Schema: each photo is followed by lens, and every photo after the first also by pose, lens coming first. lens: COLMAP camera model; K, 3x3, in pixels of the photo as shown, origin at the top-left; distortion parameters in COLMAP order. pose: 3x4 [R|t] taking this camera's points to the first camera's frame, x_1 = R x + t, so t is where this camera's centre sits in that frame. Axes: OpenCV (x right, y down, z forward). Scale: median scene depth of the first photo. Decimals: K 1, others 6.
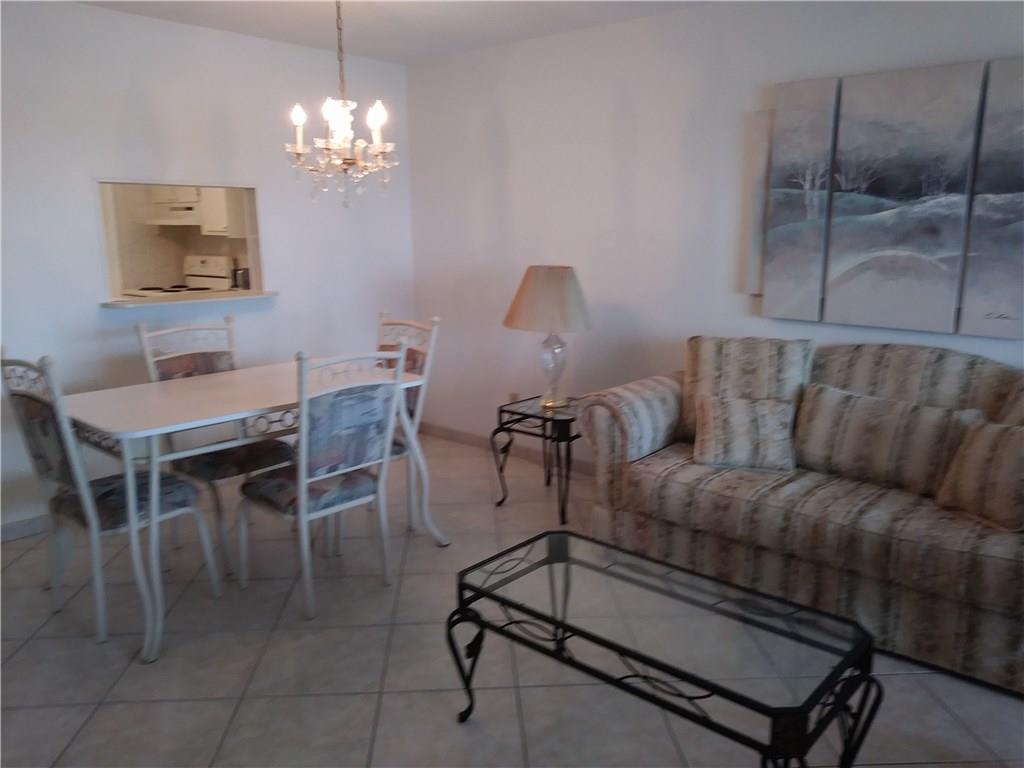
lens RADIAL K [[774.3, 0, 512.4], [0, 774.3, 390.9], [0, 0, 1]] dist [0.026132, -0.033050]
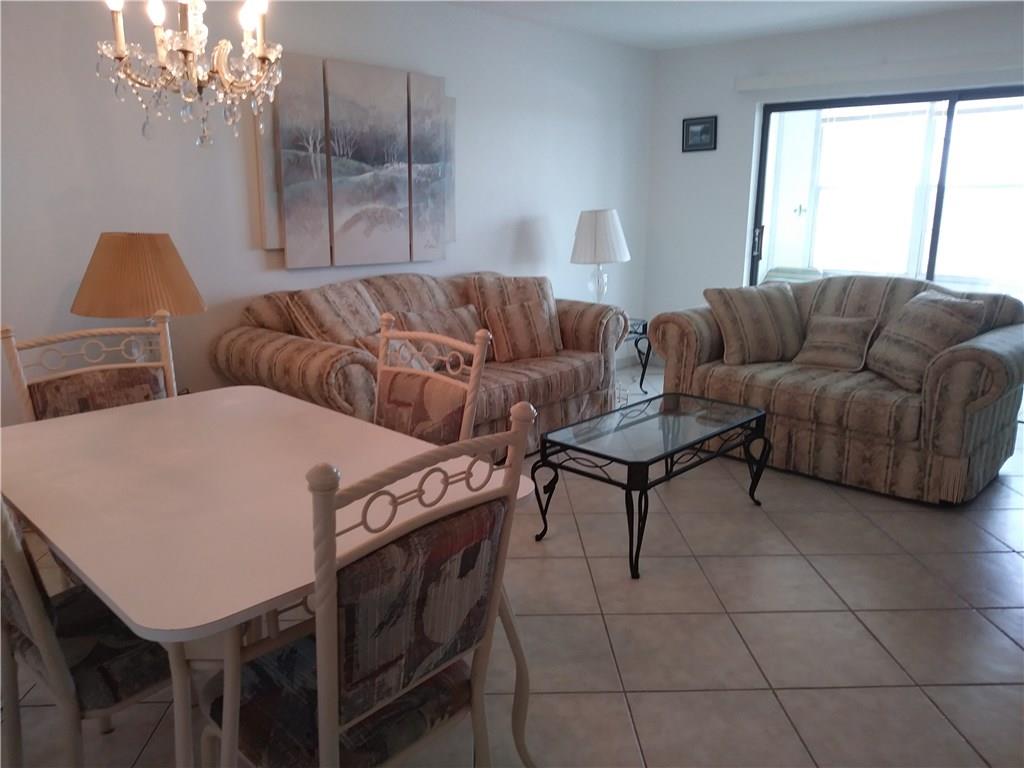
lens RADIAL K [[774.3, 0, 510.3], [0, 774.3, 378.4], [0, 0, 1]] dist [0.026132, -0.033050]
pose [[0.046338, -0.230931, 0.971866, -0.814530], [0.208167, 0.953784, 0.216709, -0.130673], [-0.976995, 0.192268, 0.092268, 0.684801]]
